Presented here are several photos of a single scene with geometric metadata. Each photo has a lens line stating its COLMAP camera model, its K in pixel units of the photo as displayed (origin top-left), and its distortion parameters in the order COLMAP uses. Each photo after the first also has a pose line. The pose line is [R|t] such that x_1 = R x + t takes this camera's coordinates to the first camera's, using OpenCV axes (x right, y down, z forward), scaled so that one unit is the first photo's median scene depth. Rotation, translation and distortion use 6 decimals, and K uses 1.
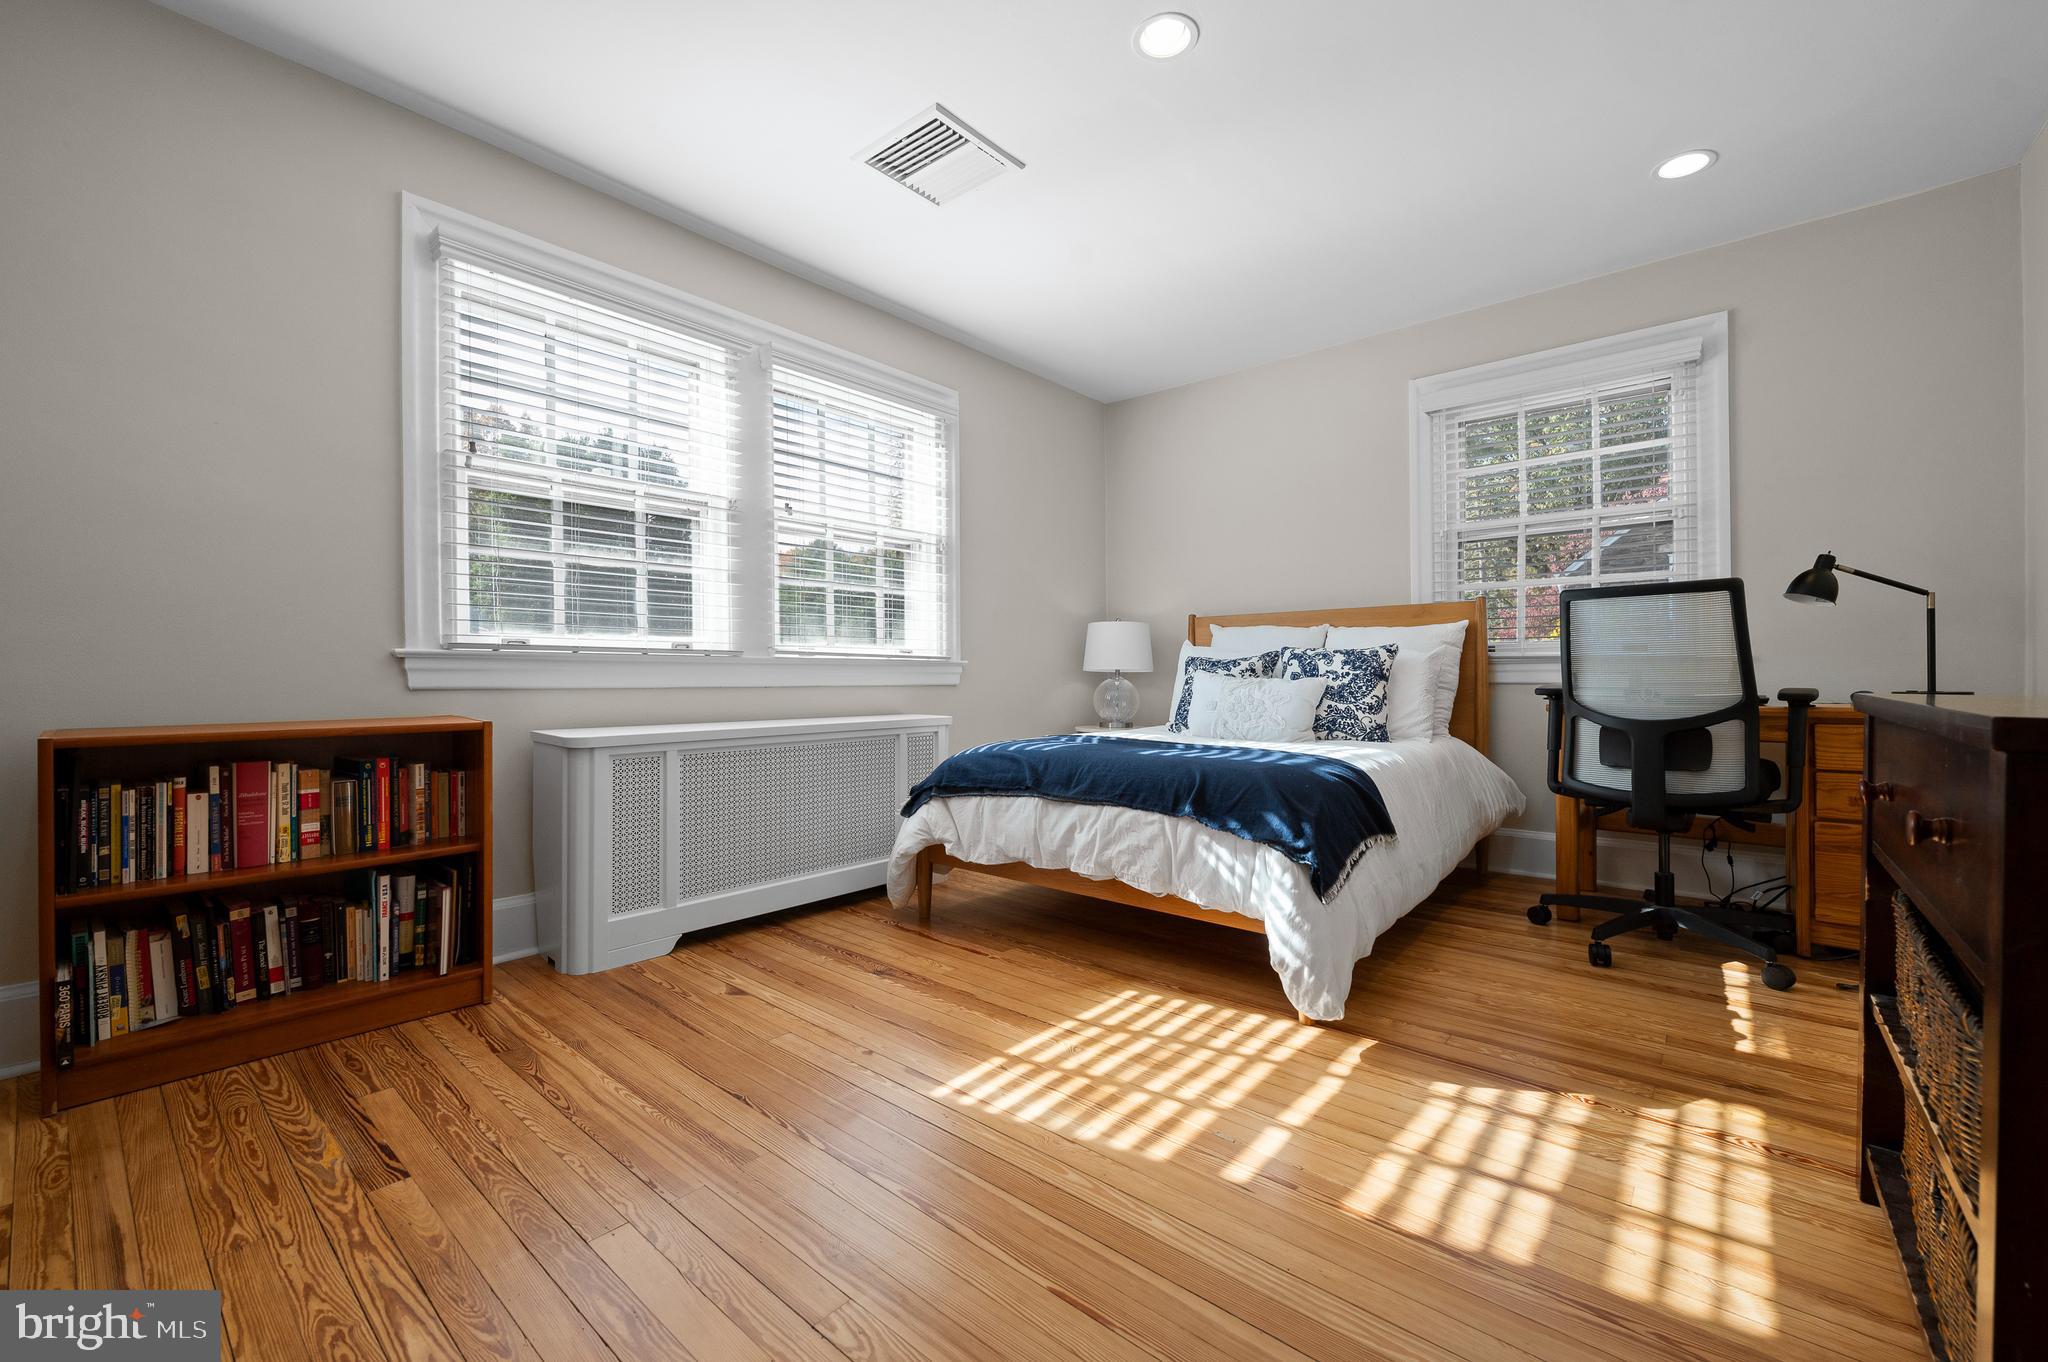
lens RADIAL K [[836.3, 0, 1026.0], [0, 836.3, 680.2], [0, 0, 1]] dist [-0.002669, -0.000319]
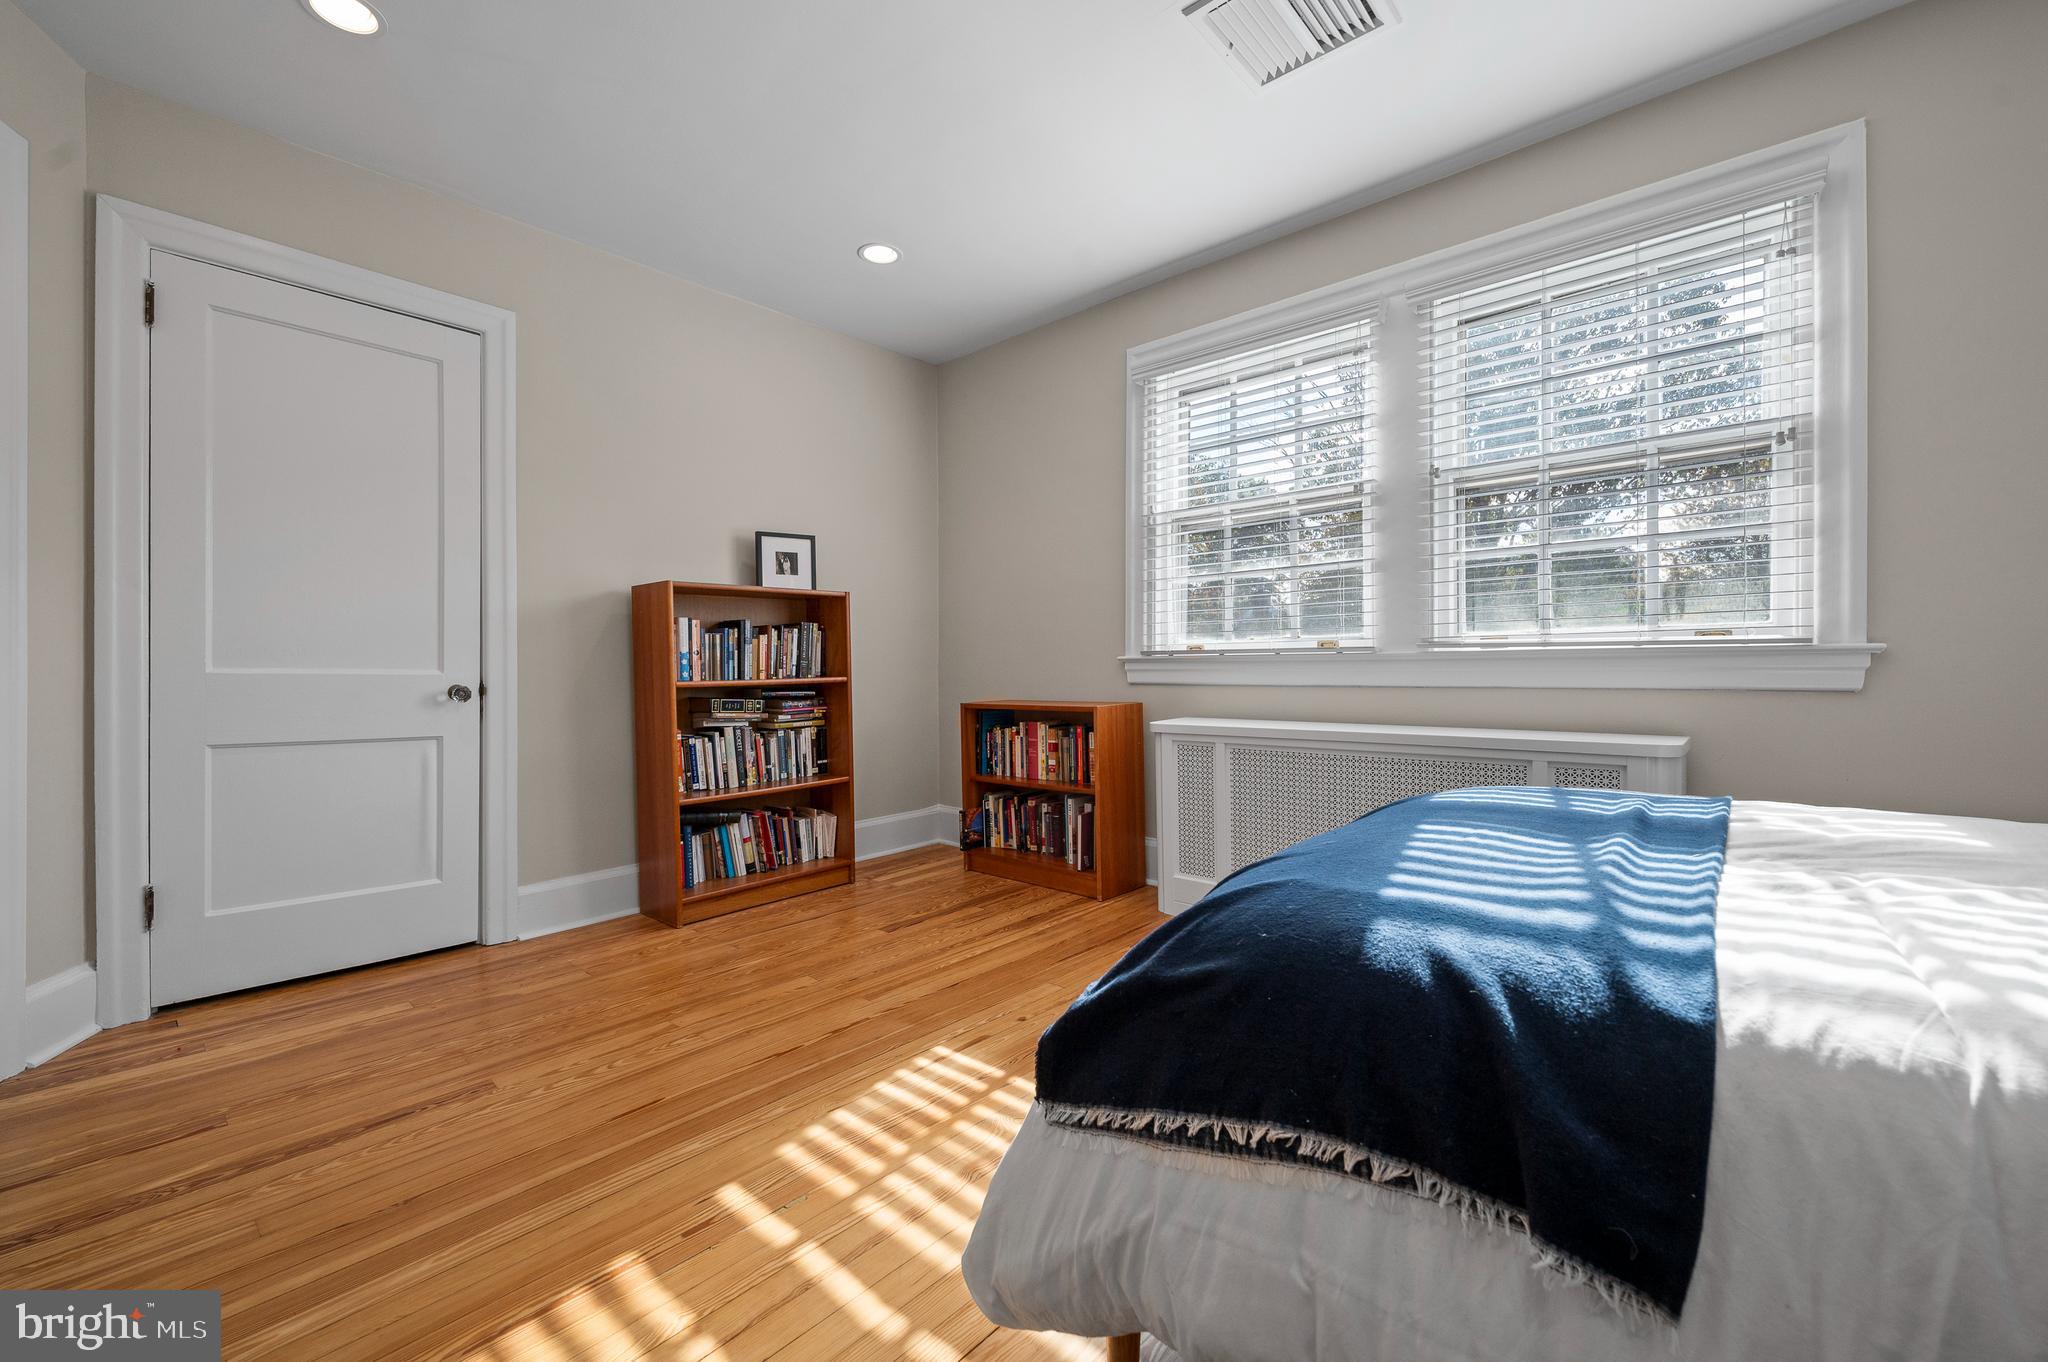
lens RADIAL K [[836.3, 0, 1025.4], [0, 836.3, 673.3], [0, 0, 1]] dist [-0.002669, -0.000319]
pose [[-0.022796, 0.004421, -0.999730, 0.920752], [0.001411, 0.999989, 0.004389, -0.016736], [0.999739, -0.001311, -0.022802, 1.032575]]
